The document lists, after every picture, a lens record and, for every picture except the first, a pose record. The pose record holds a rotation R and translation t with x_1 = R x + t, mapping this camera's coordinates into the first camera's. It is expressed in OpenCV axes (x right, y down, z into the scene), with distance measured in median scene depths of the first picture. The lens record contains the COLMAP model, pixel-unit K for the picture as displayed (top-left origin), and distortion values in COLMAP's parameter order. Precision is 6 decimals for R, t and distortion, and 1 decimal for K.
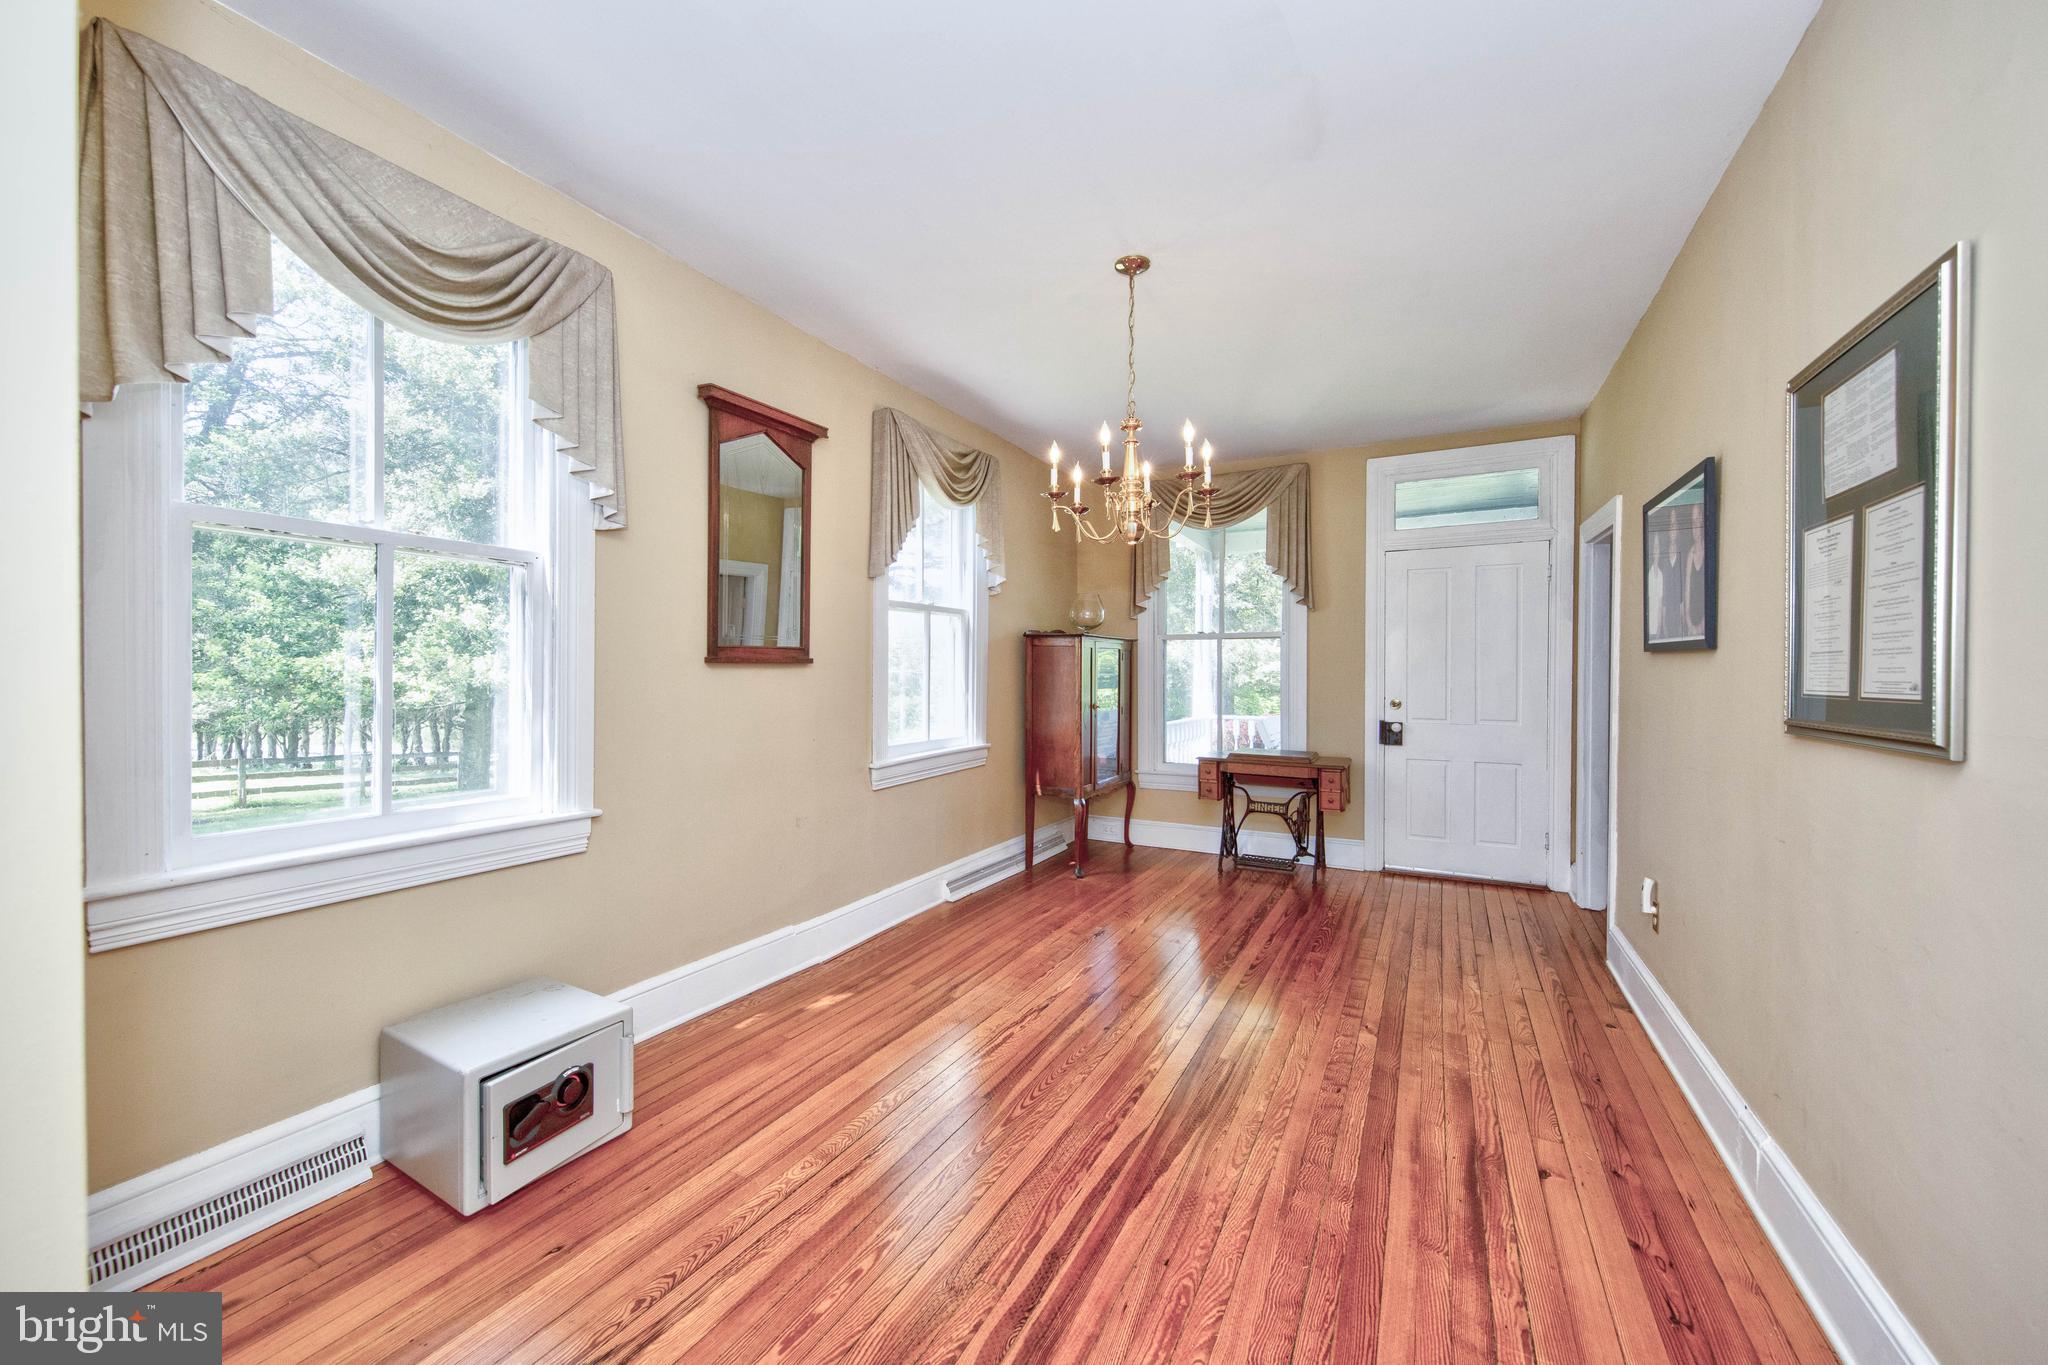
lens RADIAL K [[831.0, 0, 955.8], [0, 831.0, 681.7], [0, 0, 1]] dist [-0.001264, -0.000245]
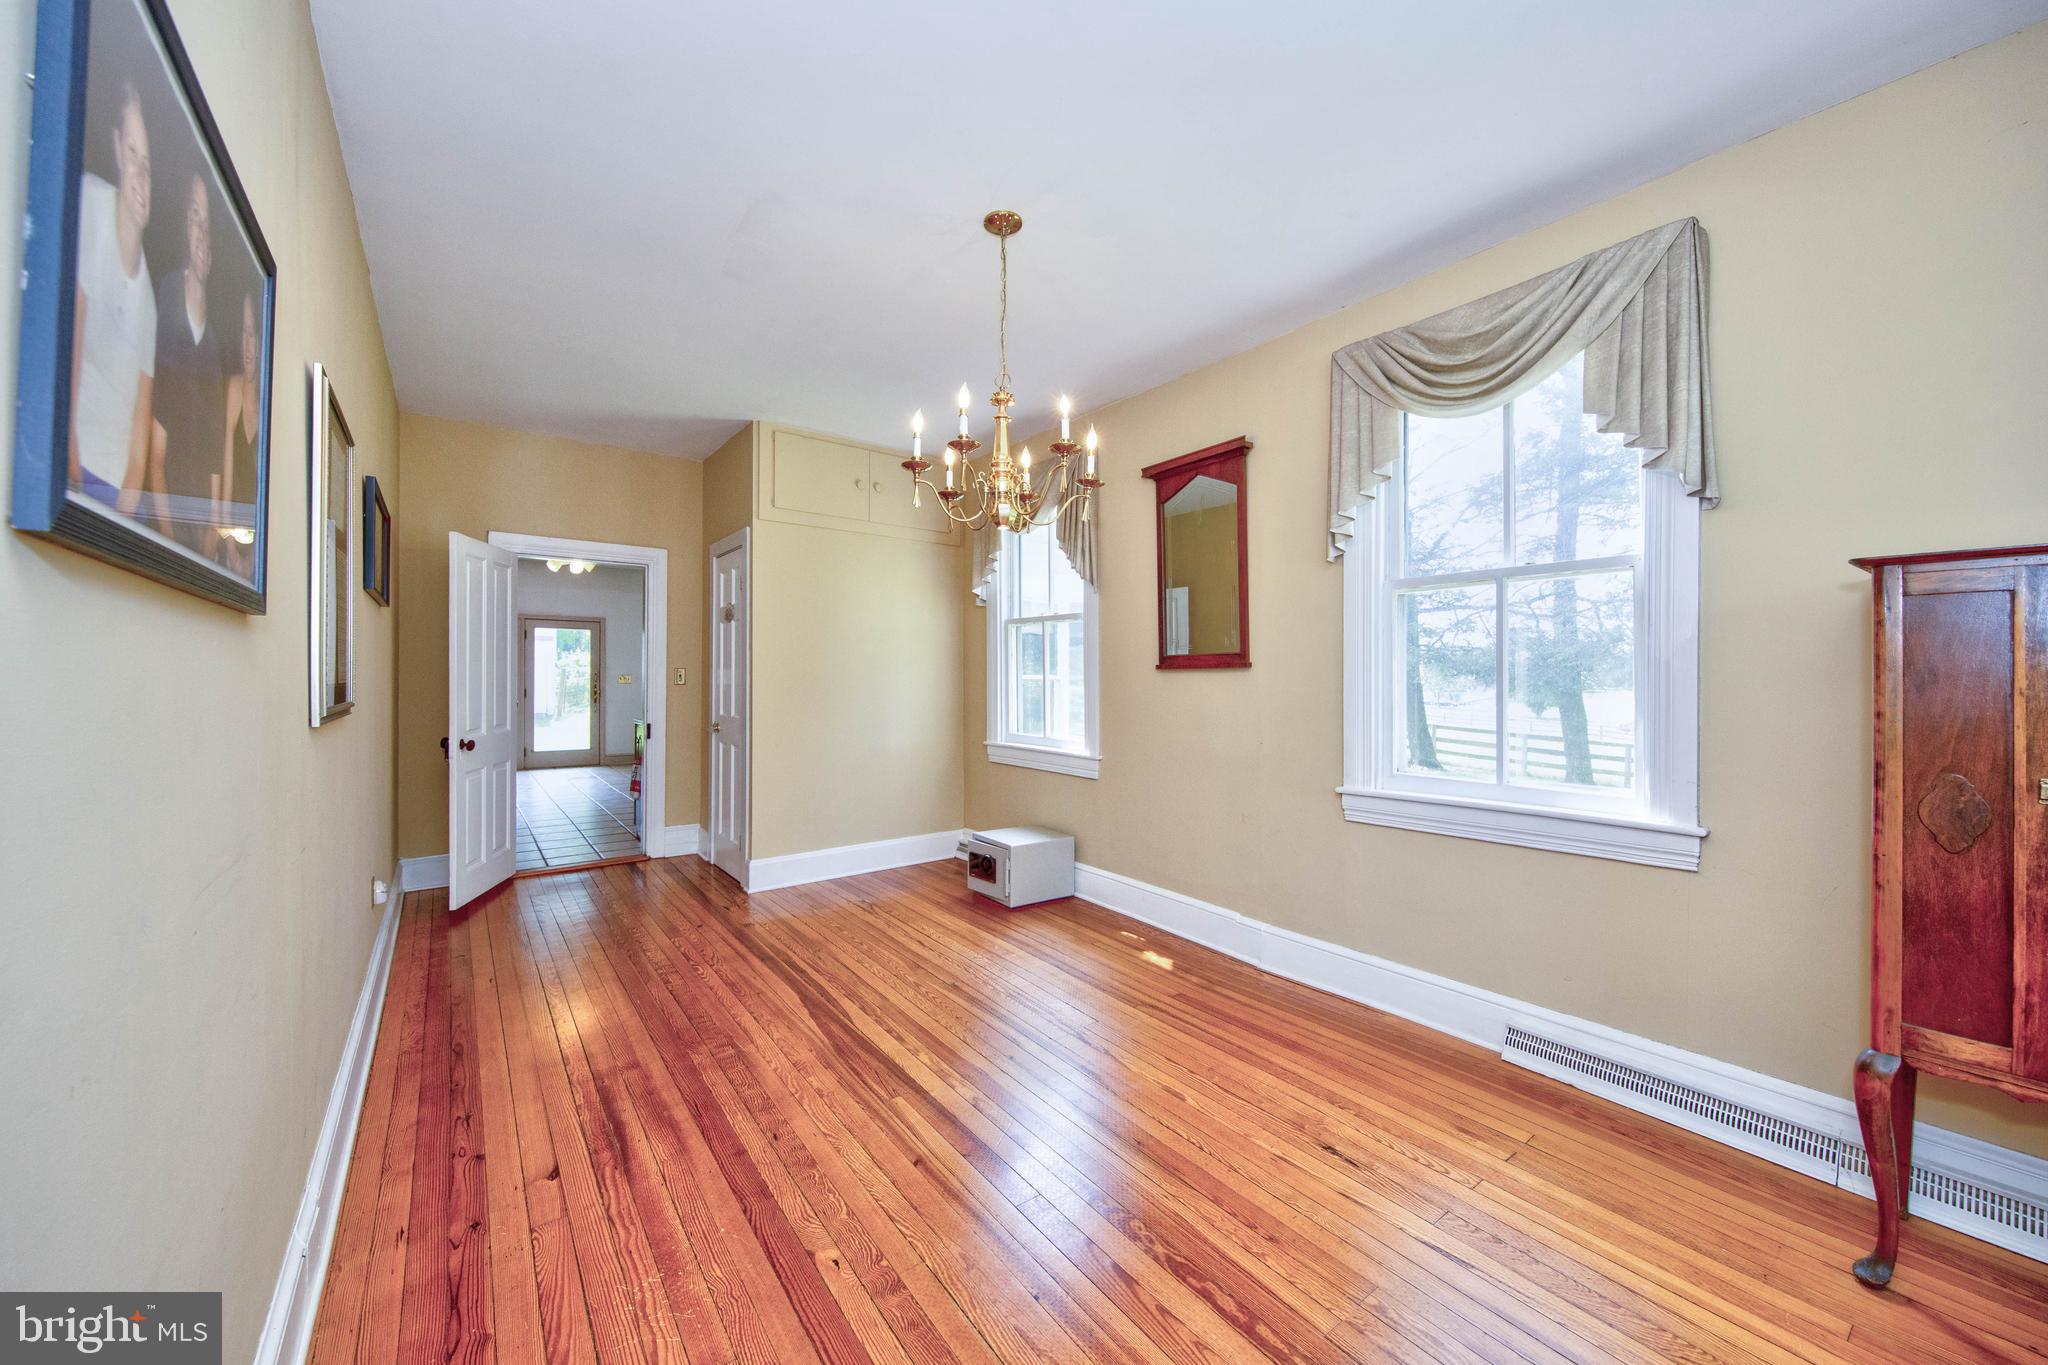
lens RADIAL K [[735.9, 0, 1025.6], [0, 735.9, 681.3], [0, 0, 1]] dist [0.004559, -0.000753]
pose [[-0.389834, 0.001913, -0.920883, 1.110463], [-0.018106, 0.999789, 0.009741, -0.012762], [0.920707, 0.020471, -0.389717, 1.580611]]
